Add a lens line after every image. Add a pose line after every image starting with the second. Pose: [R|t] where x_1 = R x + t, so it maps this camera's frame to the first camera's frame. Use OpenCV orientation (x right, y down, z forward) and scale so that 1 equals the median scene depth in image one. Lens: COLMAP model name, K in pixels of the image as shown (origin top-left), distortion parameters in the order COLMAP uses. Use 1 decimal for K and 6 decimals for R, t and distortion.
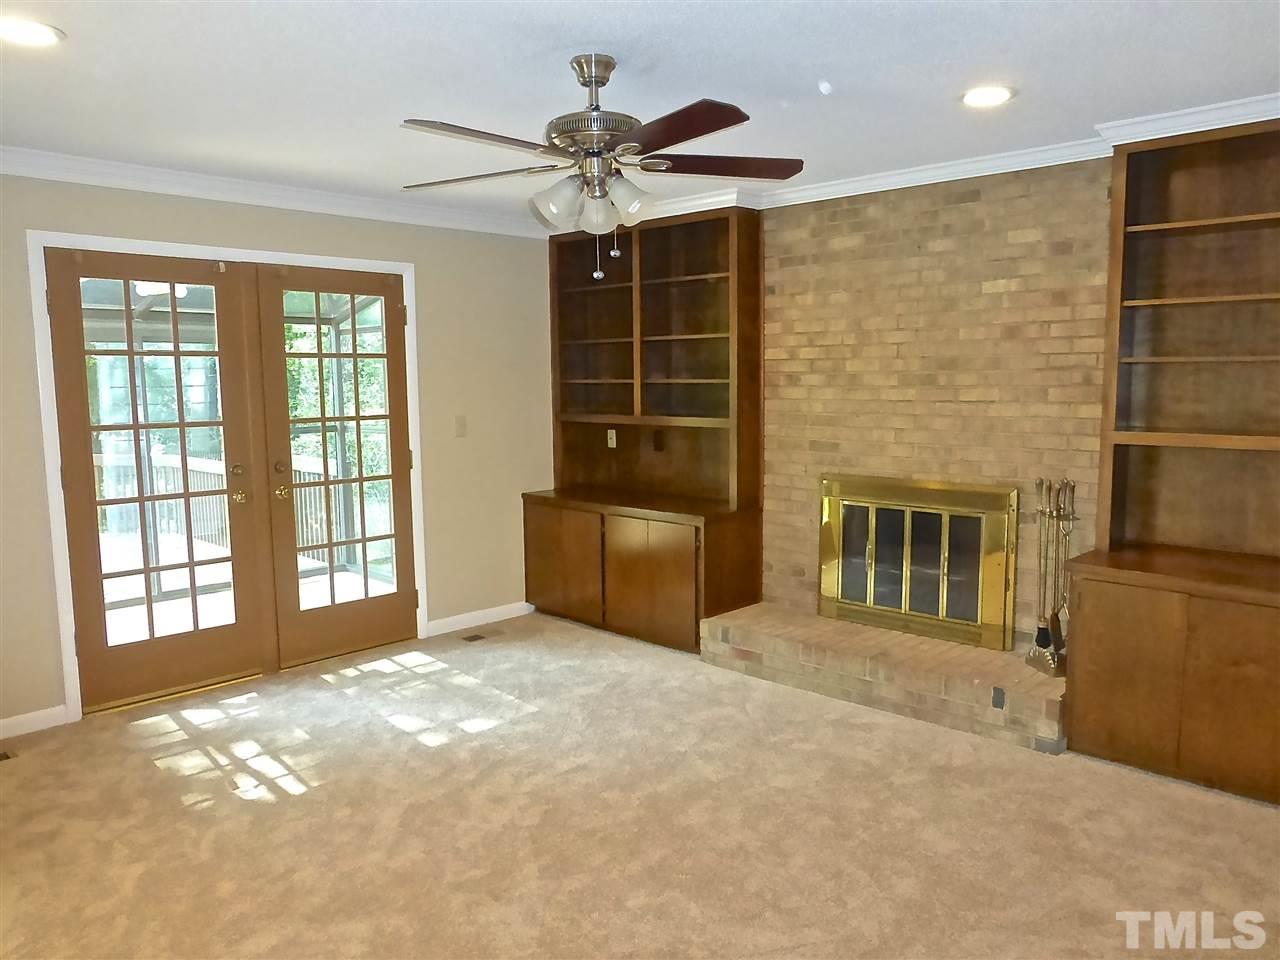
lens RADIAL K [[982.5, 0, 642.0], [0, 982.5, 498.4], [0, 0, 1]] dist [-0.007770, 0.011426]
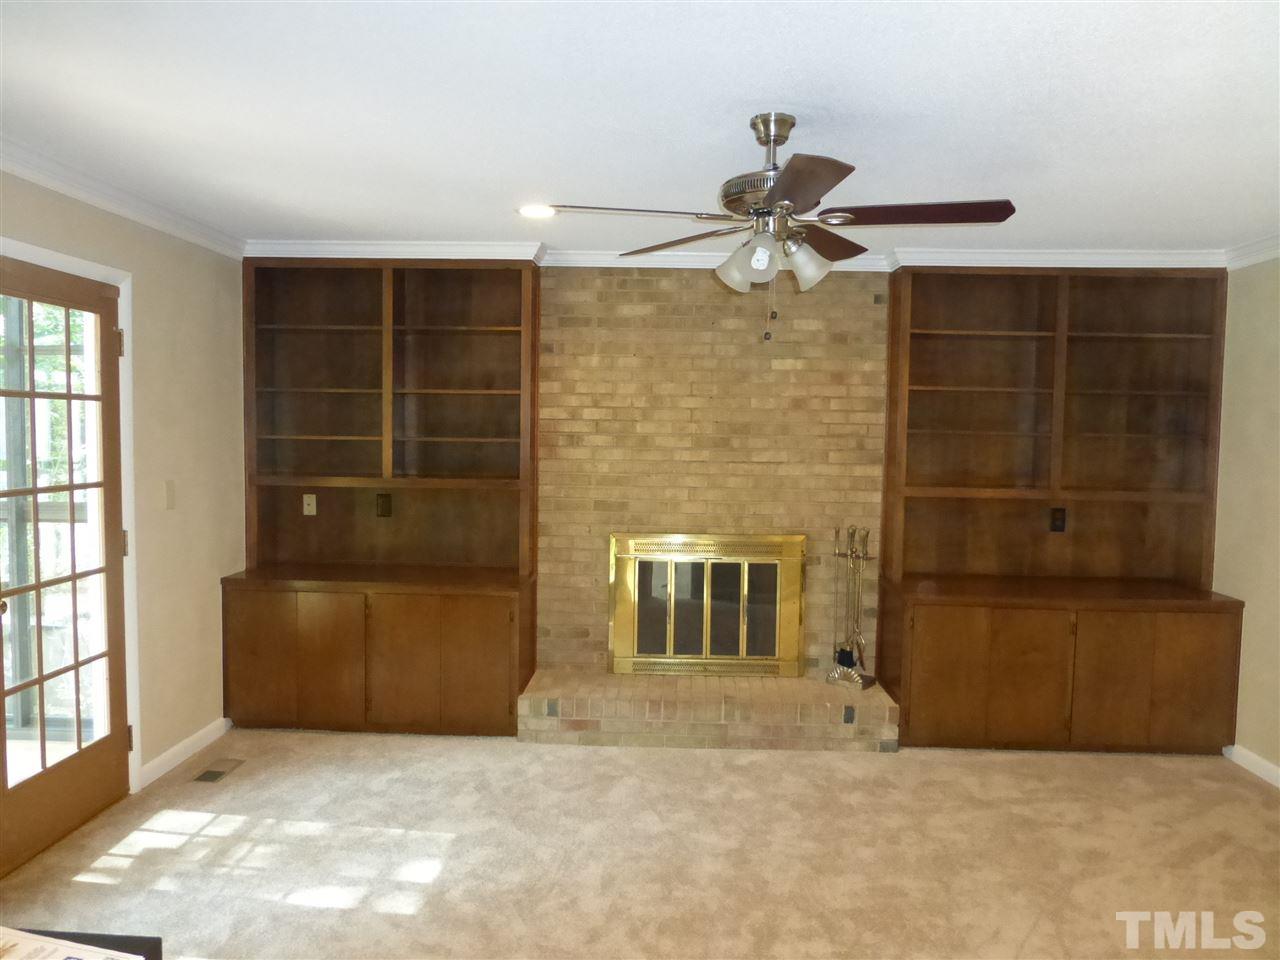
lens RADIAL K [[982.5, 0, 642.0], [0, 982.5, 498.4], [0, 0, 1]] dist [-0.007770, 0.011426]
pose [[0.721556, -0.029666, 0.691720, -0.529153], [0.063234, 0.997730, -0.023172, -0.037390], [-0.689462, 0.060460, 0.721794, 0.260113]]
